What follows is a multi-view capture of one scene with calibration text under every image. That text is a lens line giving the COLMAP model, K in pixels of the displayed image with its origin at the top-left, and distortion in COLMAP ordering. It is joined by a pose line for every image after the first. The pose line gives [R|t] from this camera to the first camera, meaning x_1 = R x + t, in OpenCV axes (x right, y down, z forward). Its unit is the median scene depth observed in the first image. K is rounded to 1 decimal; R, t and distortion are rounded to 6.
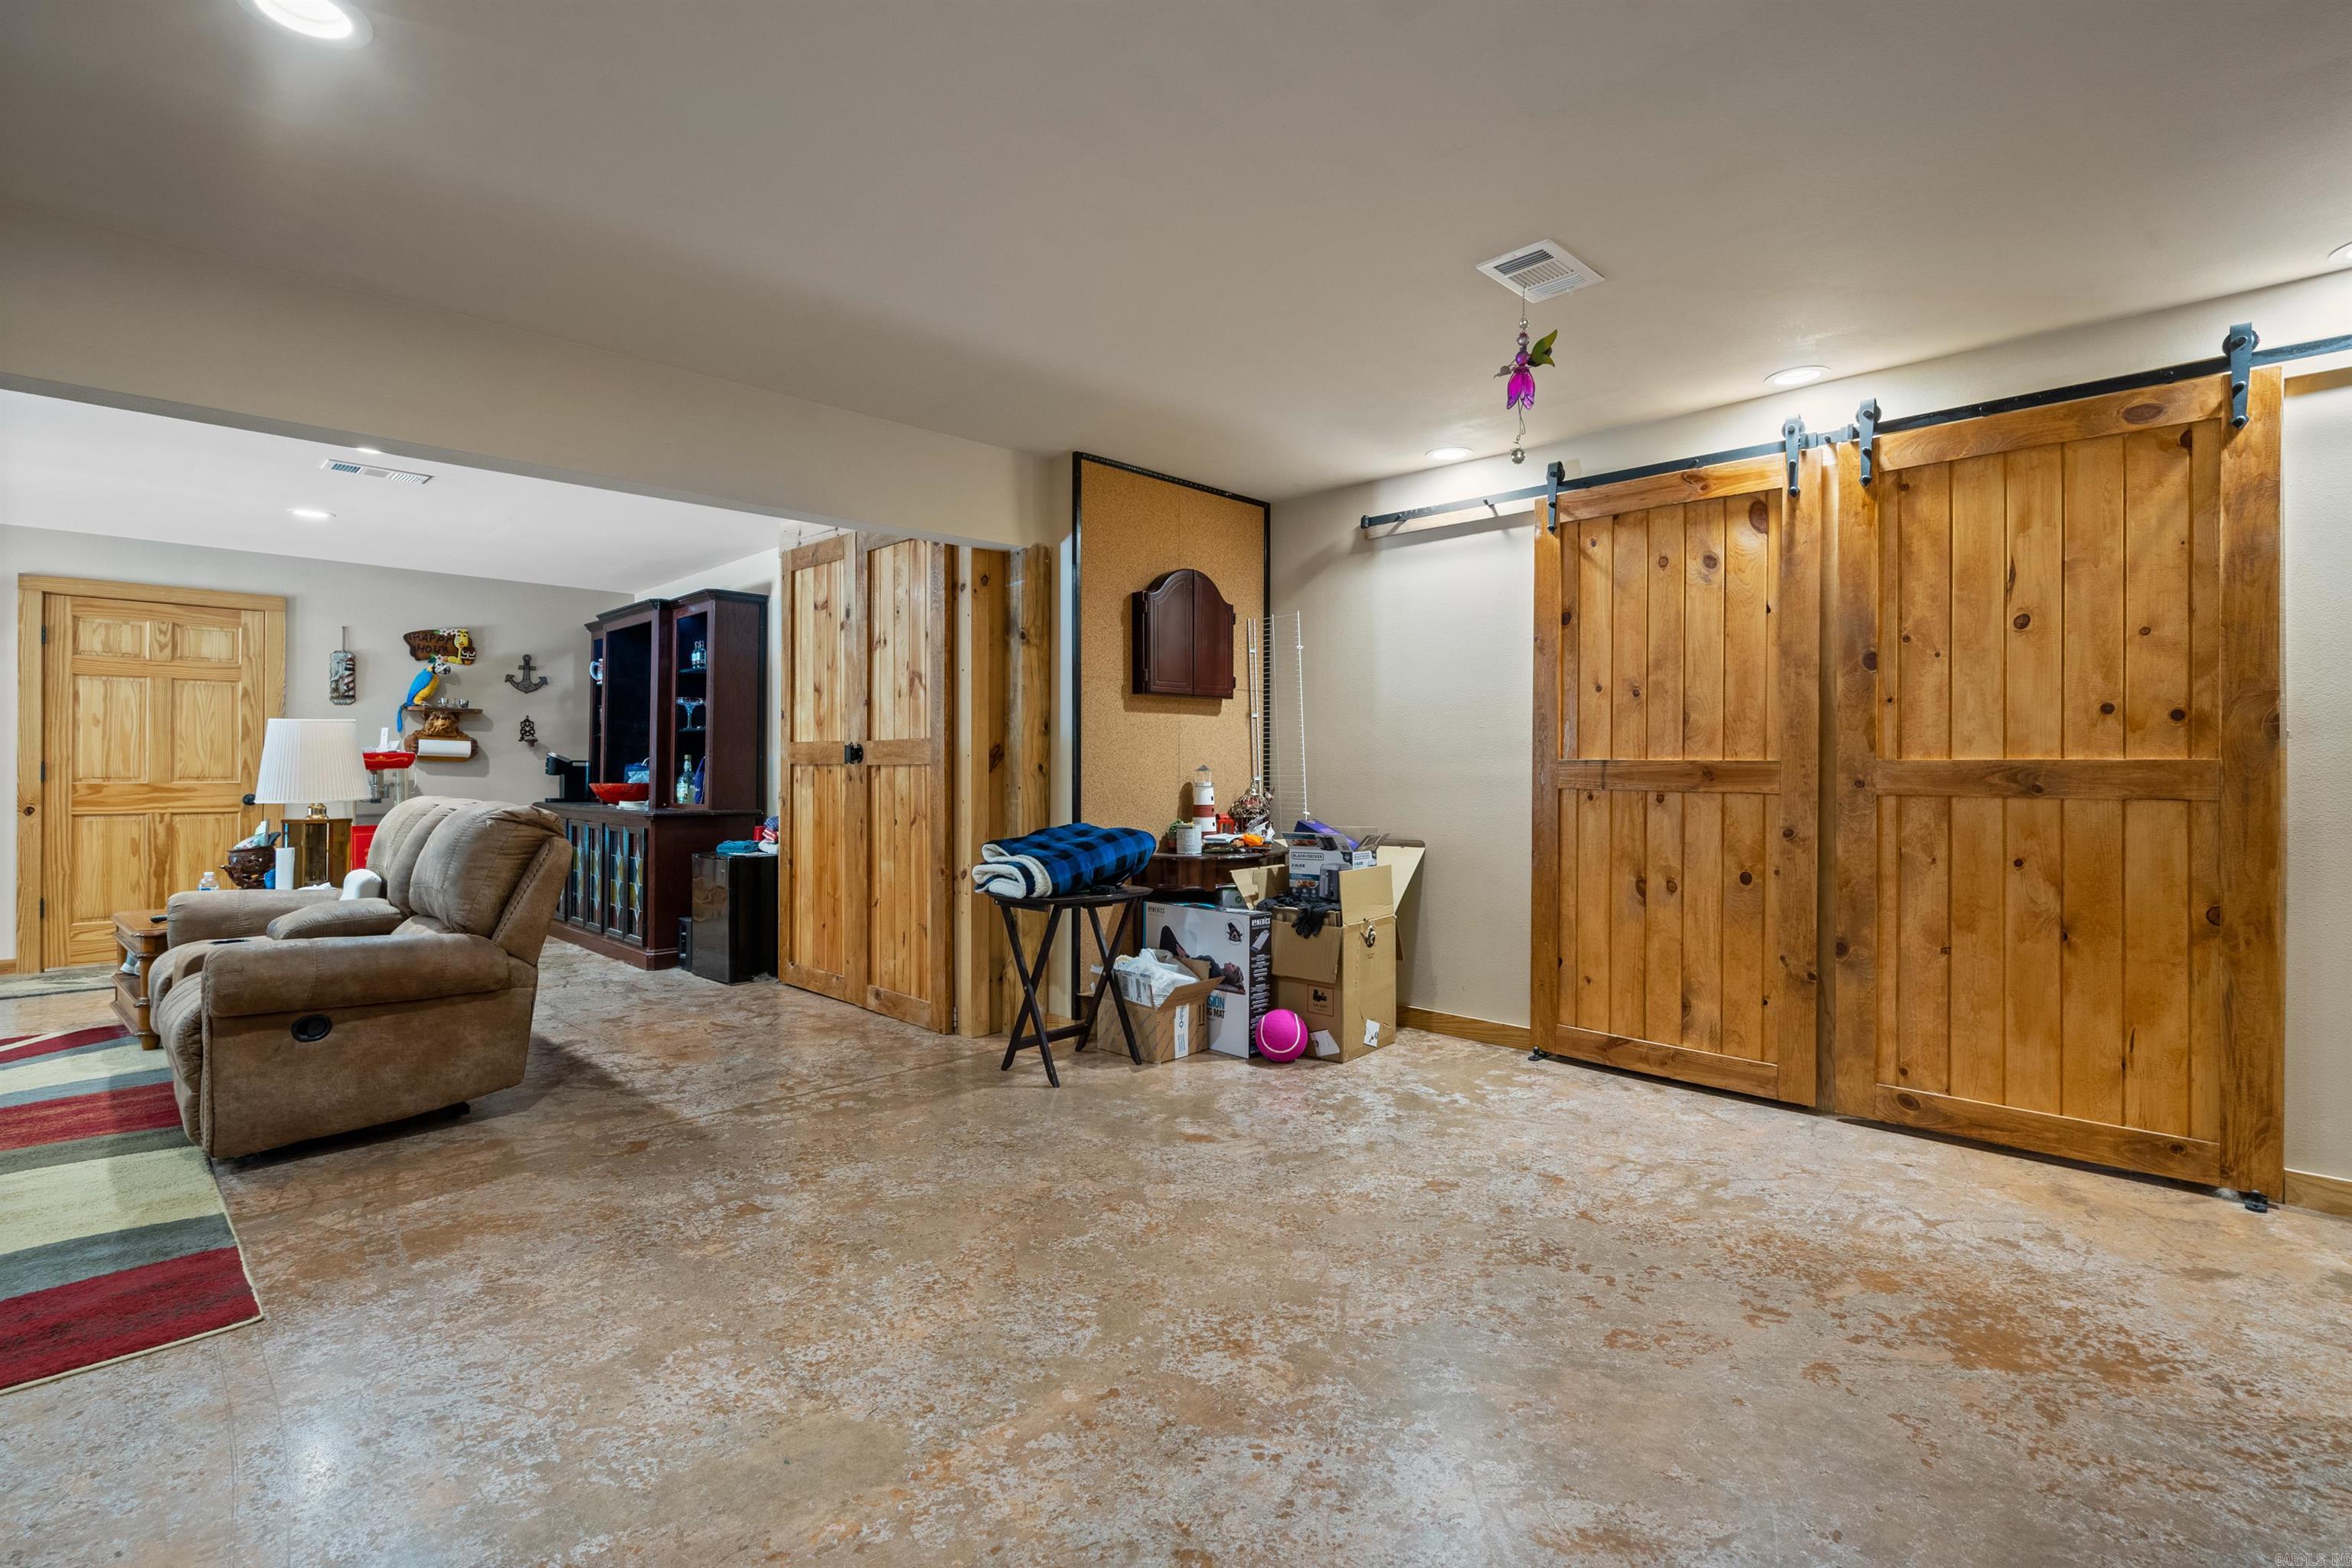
lens RADIAL K [[1081.3, 0, 1171.2], [0, 1081.3, 753.7], [0, 0, 1]] dist [0.000082, 0.000536]
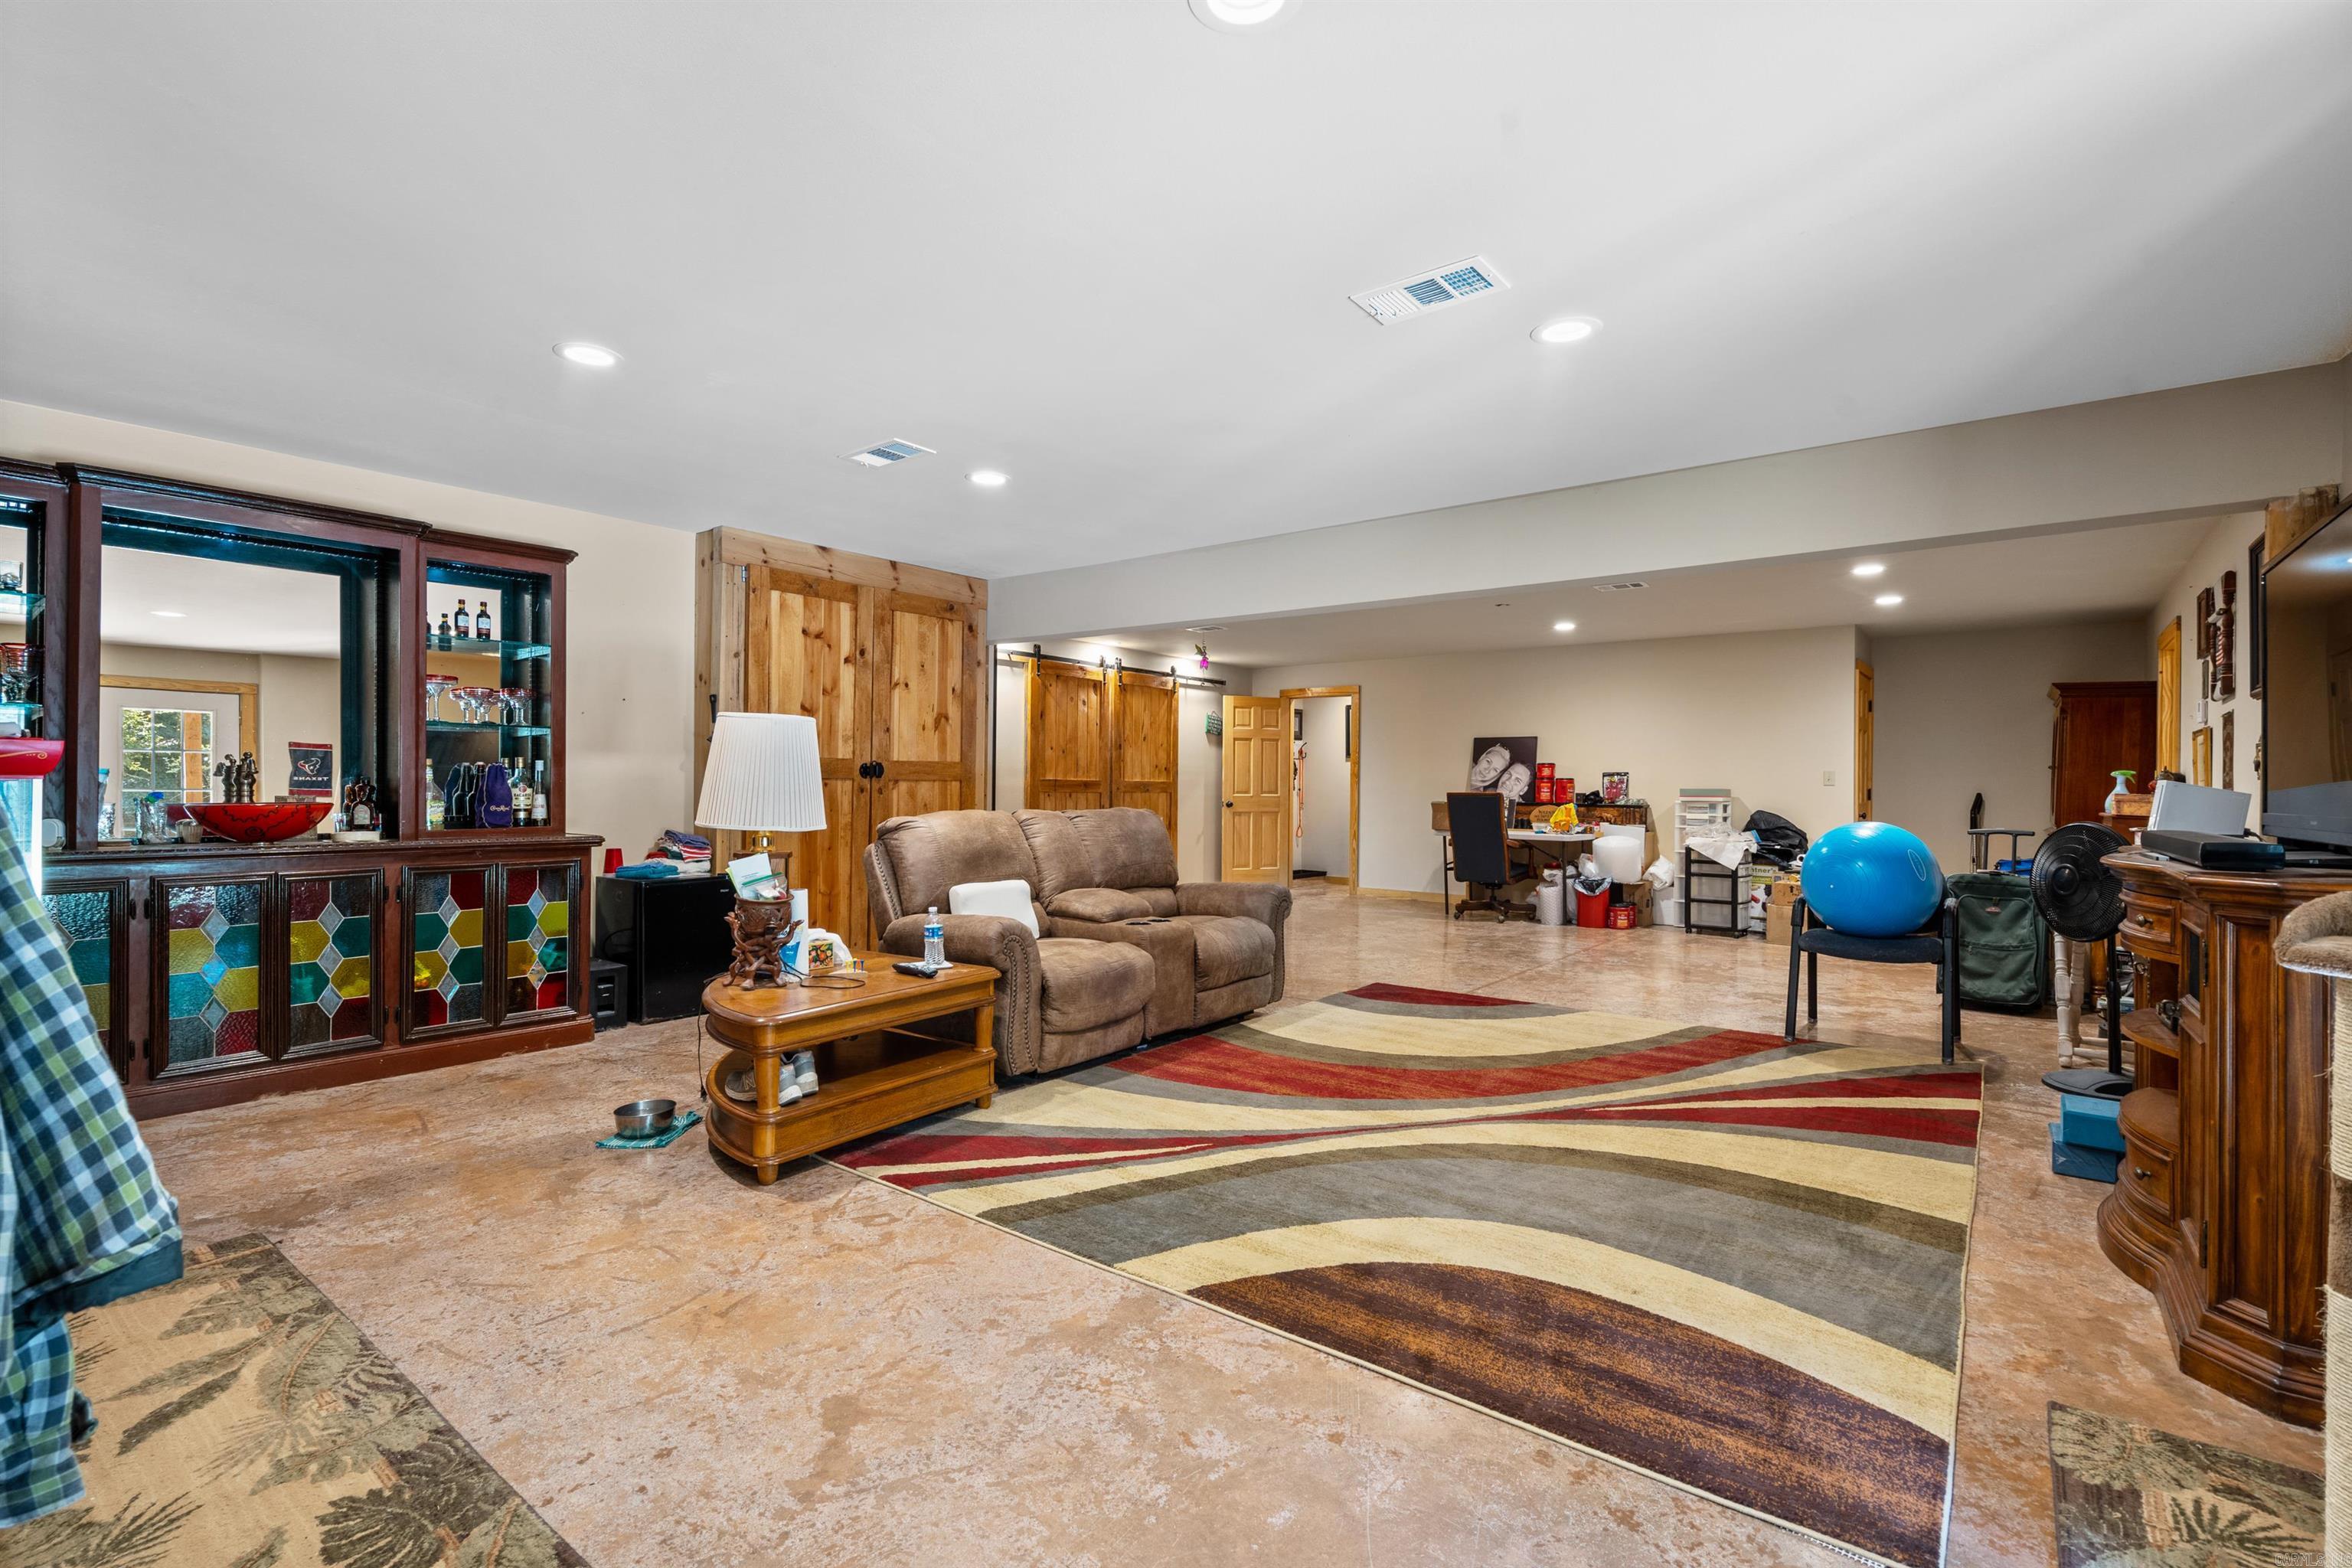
lens RADIAL K [[1078.2, 0, 1169.5], [0, 1078.2, 767.2], [0, 0, 1]] dist [-0.001131, 0.000994]
pose [[-0.112997, 0.008684, 0.993557, -1.907389], [-0.029619, 0.999488, -0.012104, 0.001626], [-0.993154, -0.030796, -0.112682, 0.993547]]
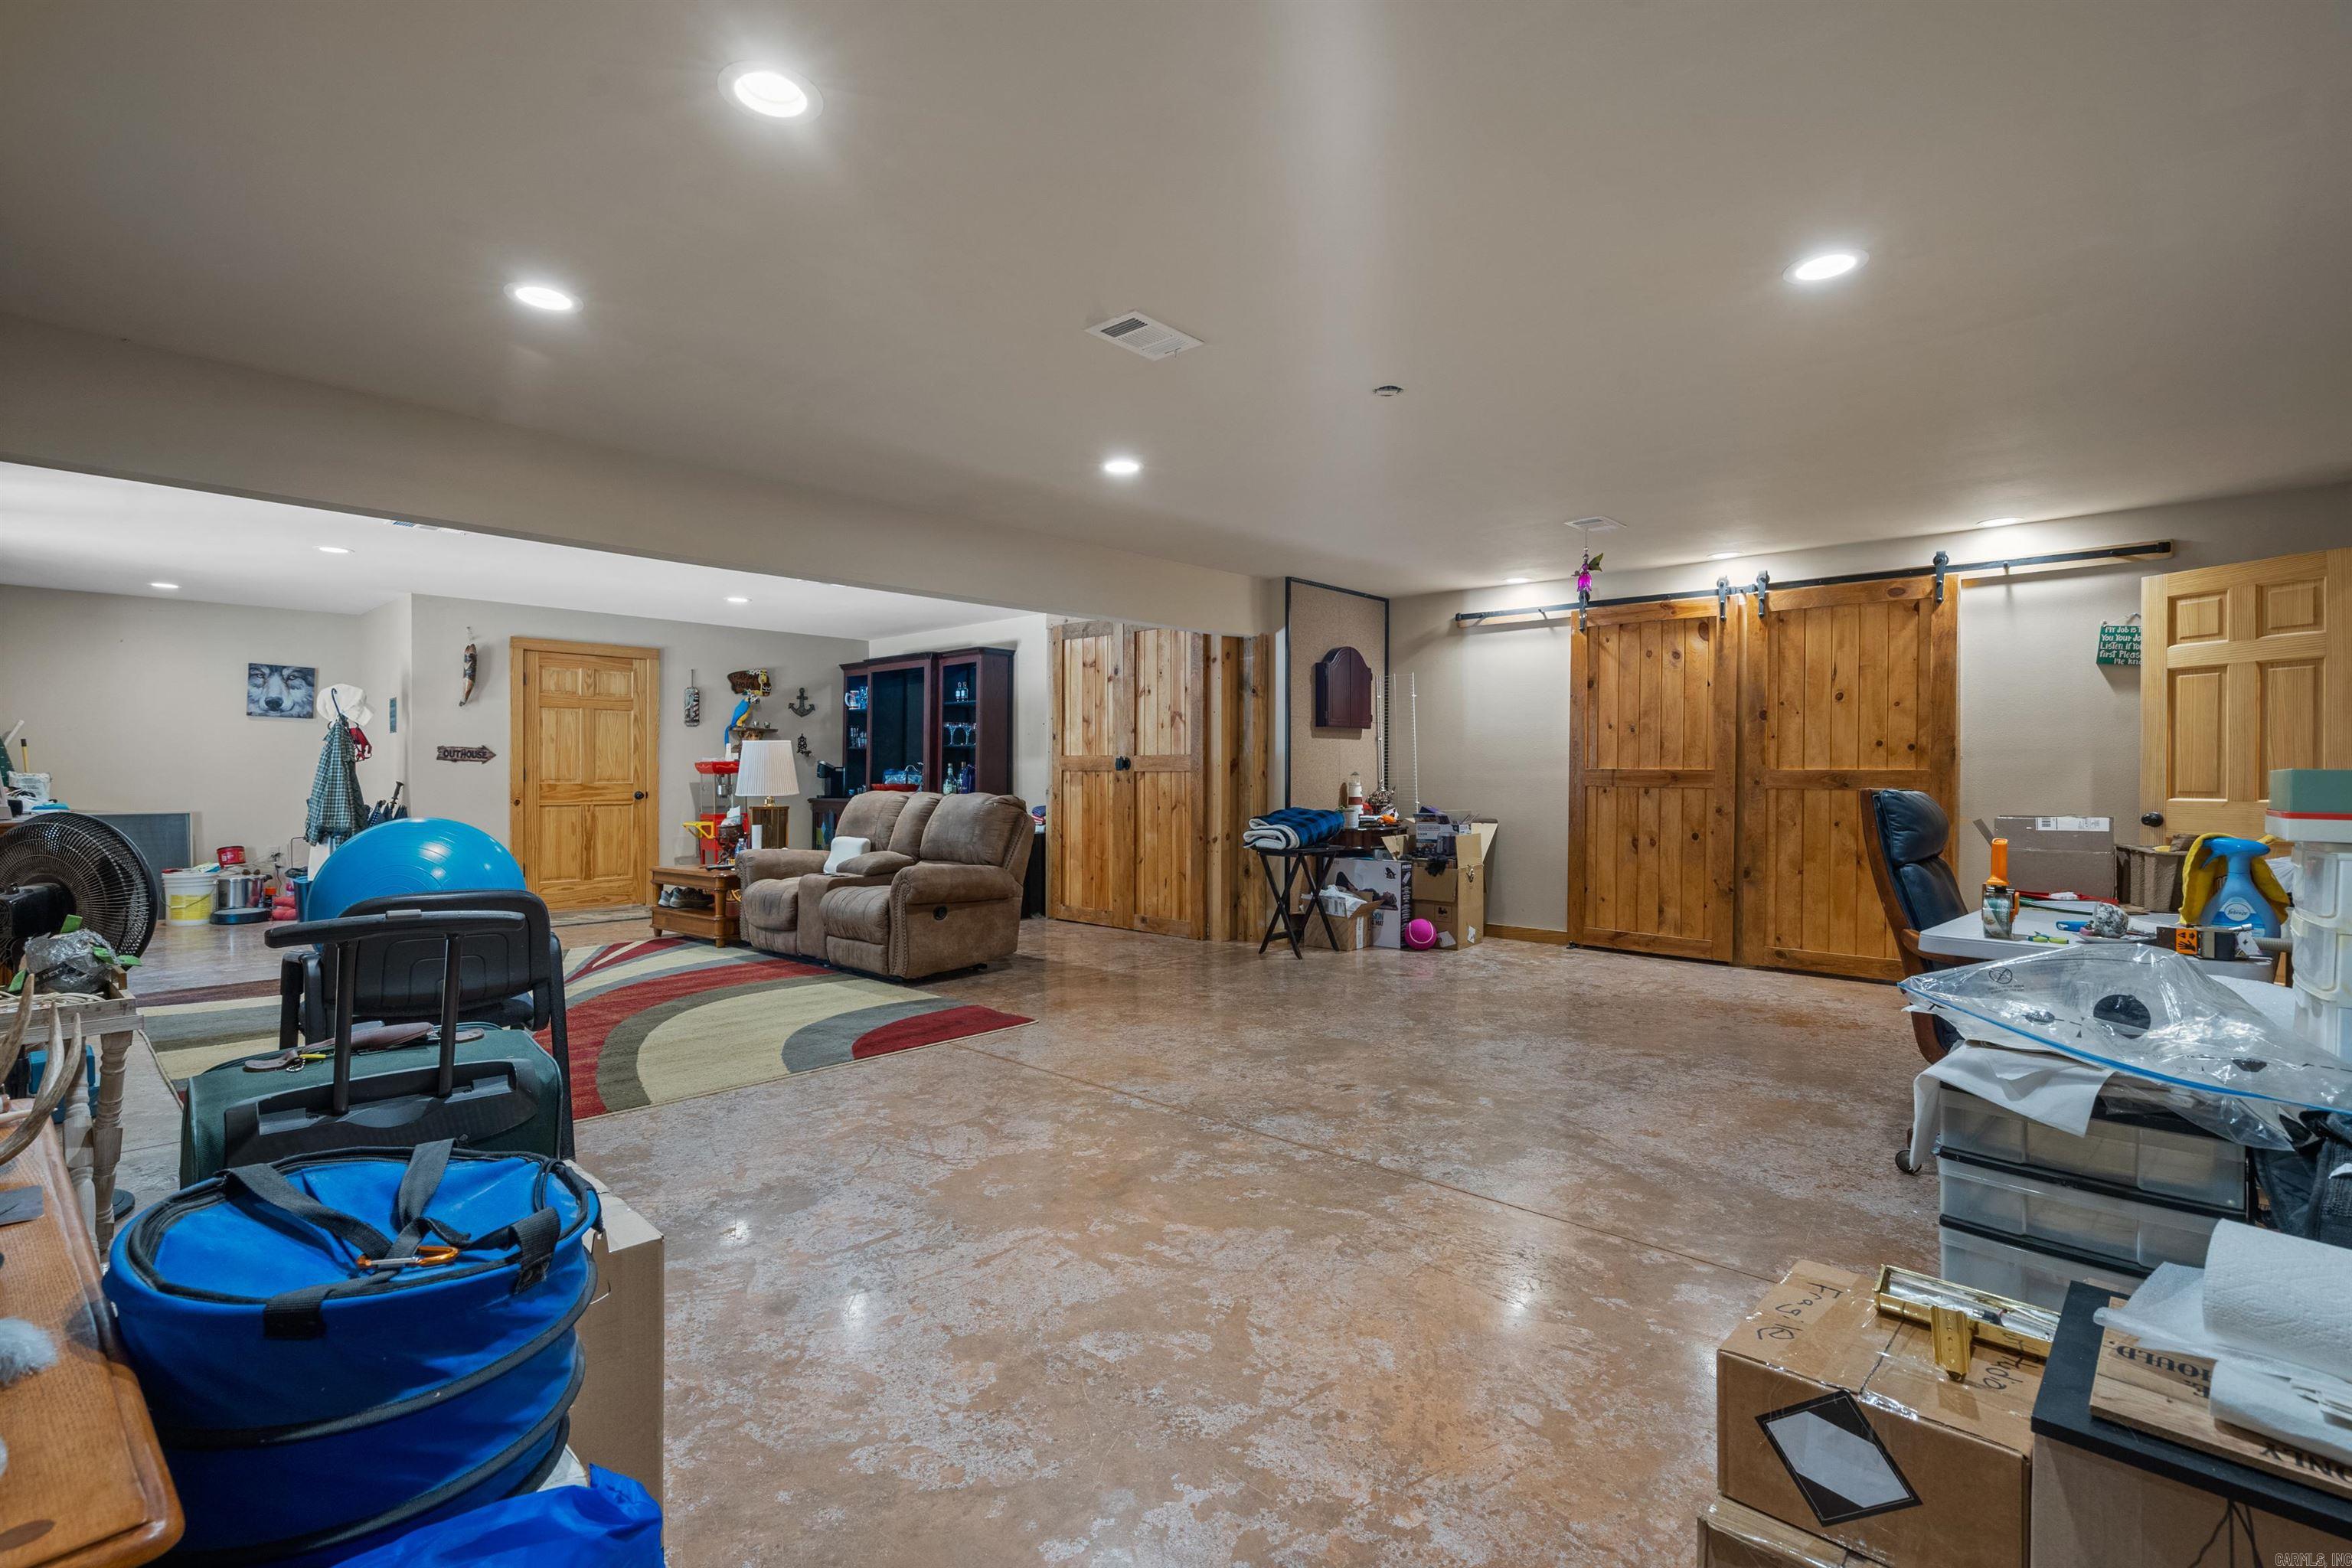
lens RADIAL K [[1078.2, 0, 1169.5], [0, 1078.2, 767.2], [0, 0, 1]] dist [-0.001131, 0.000994]
pose [[0.999458, 0.000835, 0.032912, -0.343025], [-0.001130, 0.999959, 0.008959, -0.011098], [-0.032903, -0.008991, 0.999418, -0.651007]]
